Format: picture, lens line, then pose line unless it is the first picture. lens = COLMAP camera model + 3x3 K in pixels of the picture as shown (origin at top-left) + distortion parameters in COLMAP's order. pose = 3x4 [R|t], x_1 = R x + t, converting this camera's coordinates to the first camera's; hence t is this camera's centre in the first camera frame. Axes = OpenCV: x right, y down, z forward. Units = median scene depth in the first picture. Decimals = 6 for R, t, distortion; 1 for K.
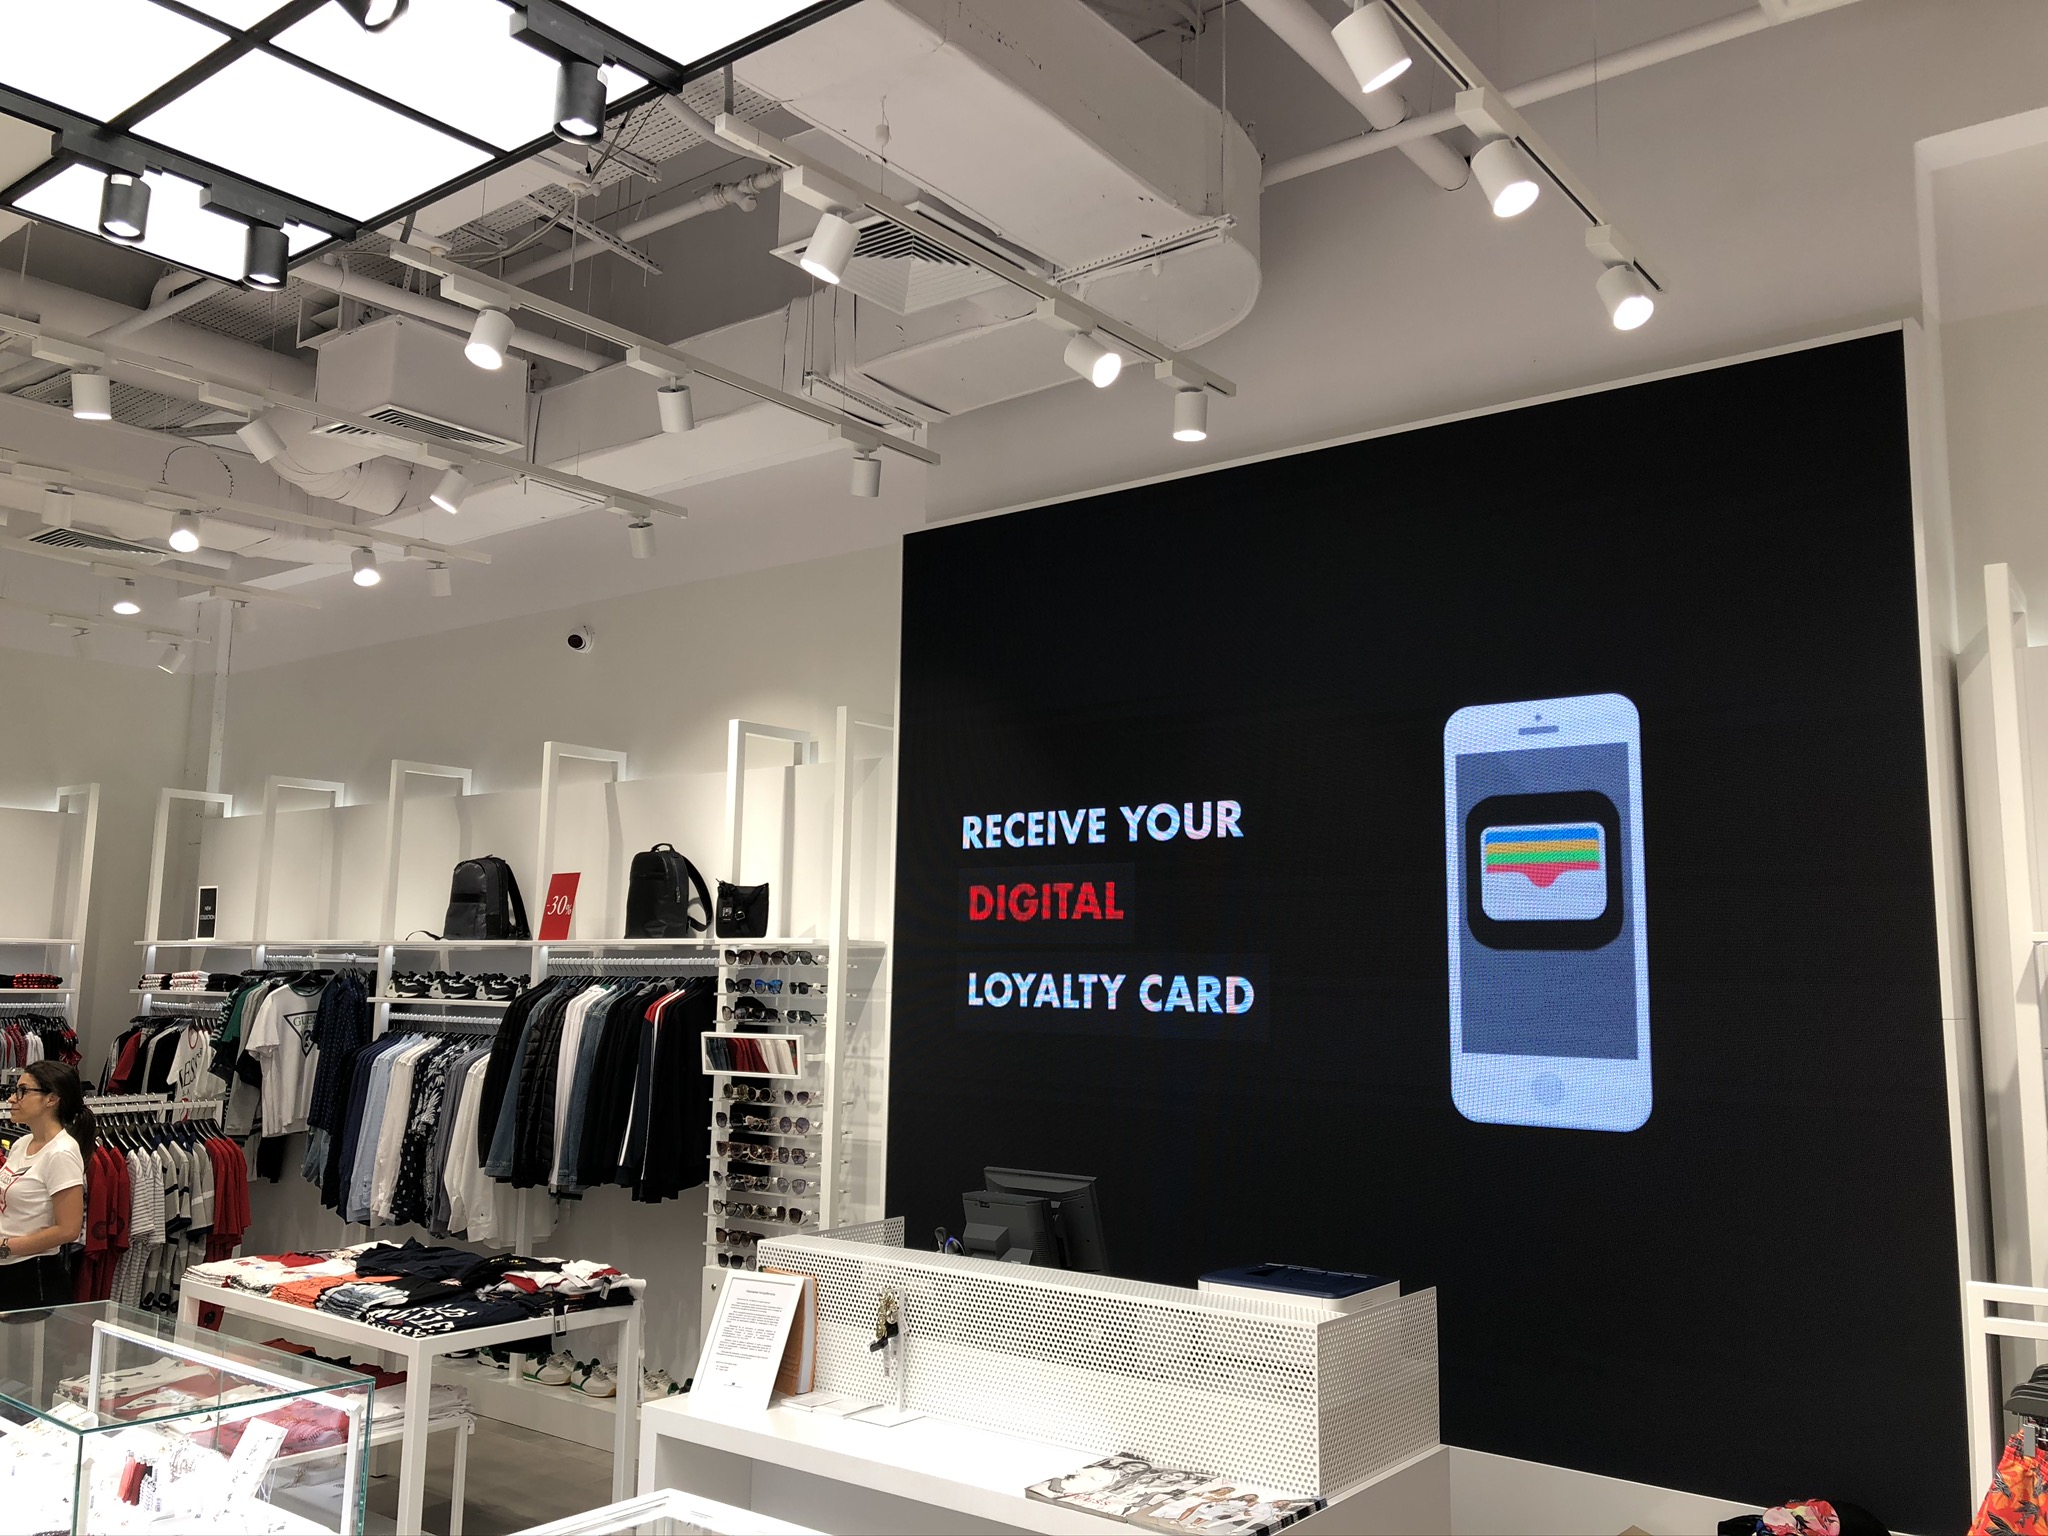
lens RADIAL K [[1673.3, 0, 1016.7], [0, 1673.3, 758.5], [0, 0, 1]] dist [0.057582, -0.074942]
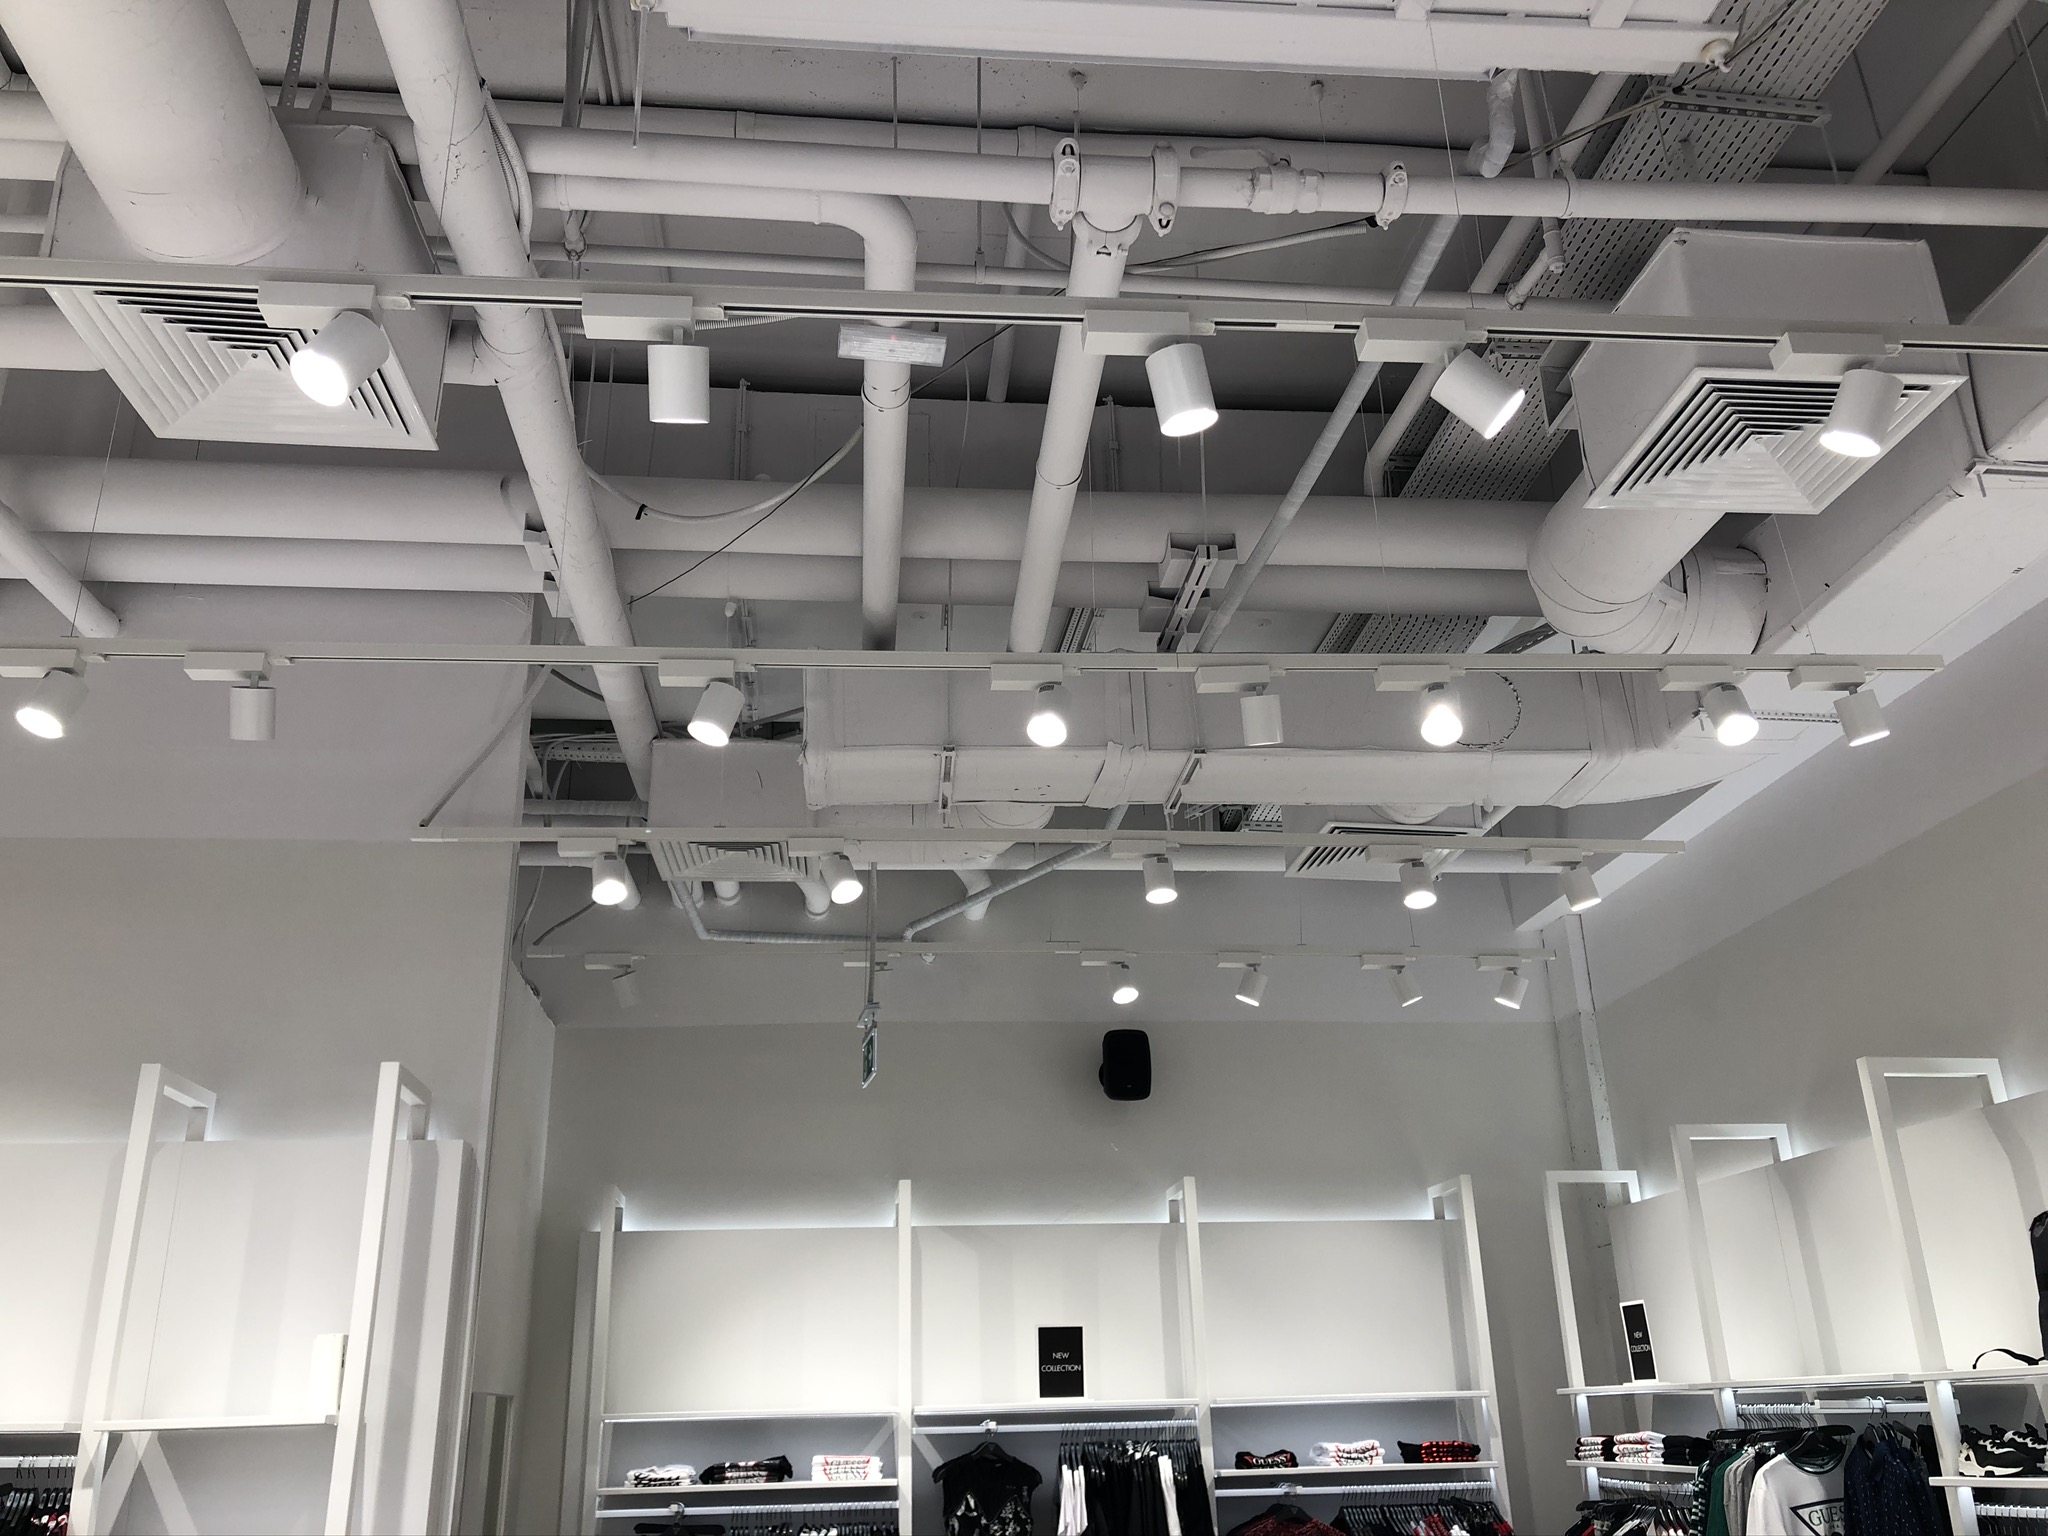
lens RADIAL K [[1673.3, 0, 1016.7], [0, 1673.3, 758.5], [0, 0, 1]] dist [0.057582, -0.074942]
pose [[0.698387, -0.293436, -0.652802, -0.138991], [0.128602, 0.948695, -0.288858, 0.032737], [0.704072, 0.117784, 0.700293, 0.315994]]
